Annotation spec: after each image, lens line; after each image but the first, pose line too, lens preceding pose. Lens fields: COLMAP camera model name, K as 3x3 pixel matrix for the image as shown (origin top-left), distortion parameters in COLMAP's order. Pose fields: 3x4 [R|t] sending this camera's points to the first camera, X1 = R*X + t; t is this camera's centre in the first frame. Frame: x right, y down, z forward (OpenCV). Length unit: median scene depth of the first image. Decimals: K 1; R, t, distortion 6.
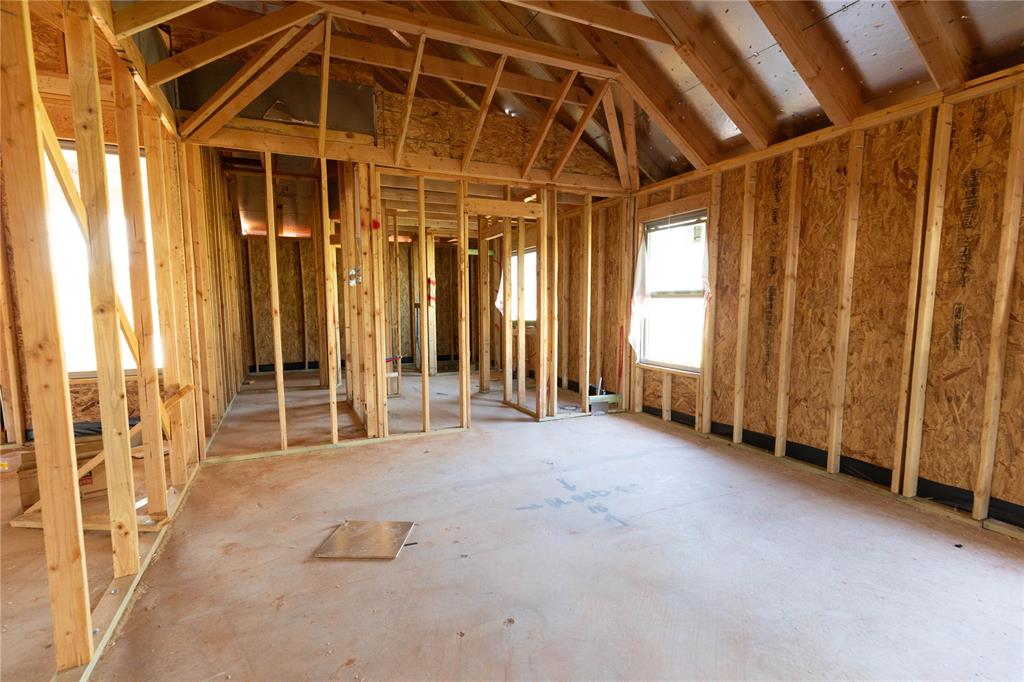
lens RADIAL K [[461.8, 0, 513.9], [0, 461.8, 354.5], [0, 0, 1]] dist [-0.000287, -0.000419]
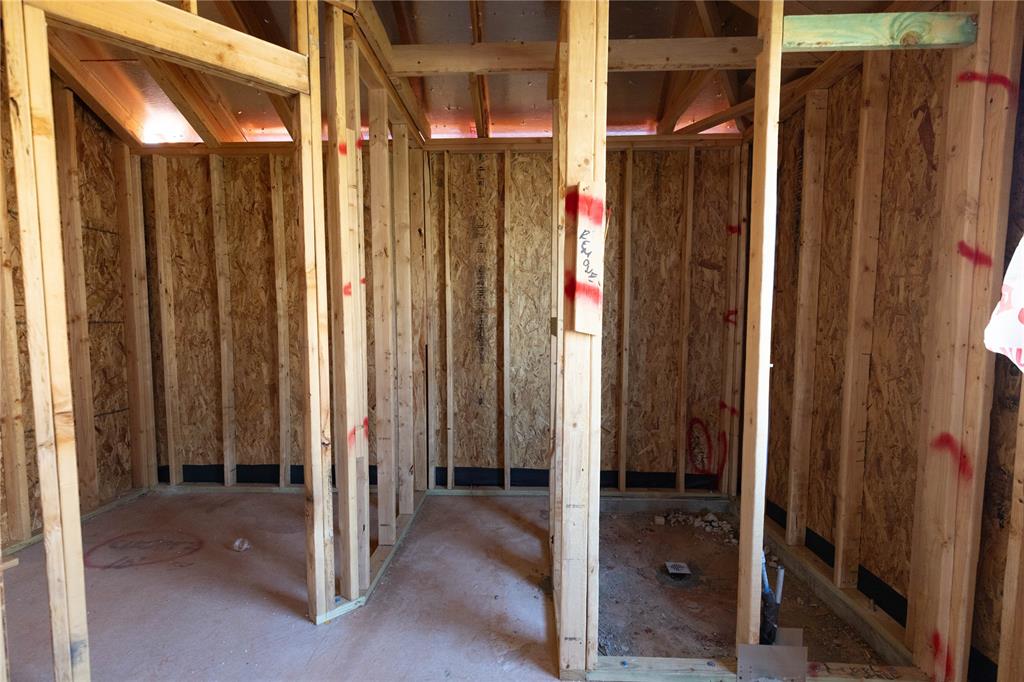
lens RADIAL K [[461.8, 0, 513.9], [0, 461.8, 354.5], [0, 0, 1]] dist [-0.000287, -0.000419]
pose [[0.888467, 0.040295, -0.457168, -0.108820], [-0.054881, 0.998318, -0.018665, -0.085021], [0.455647, 0.041673, 0.889184, 0.770568]]
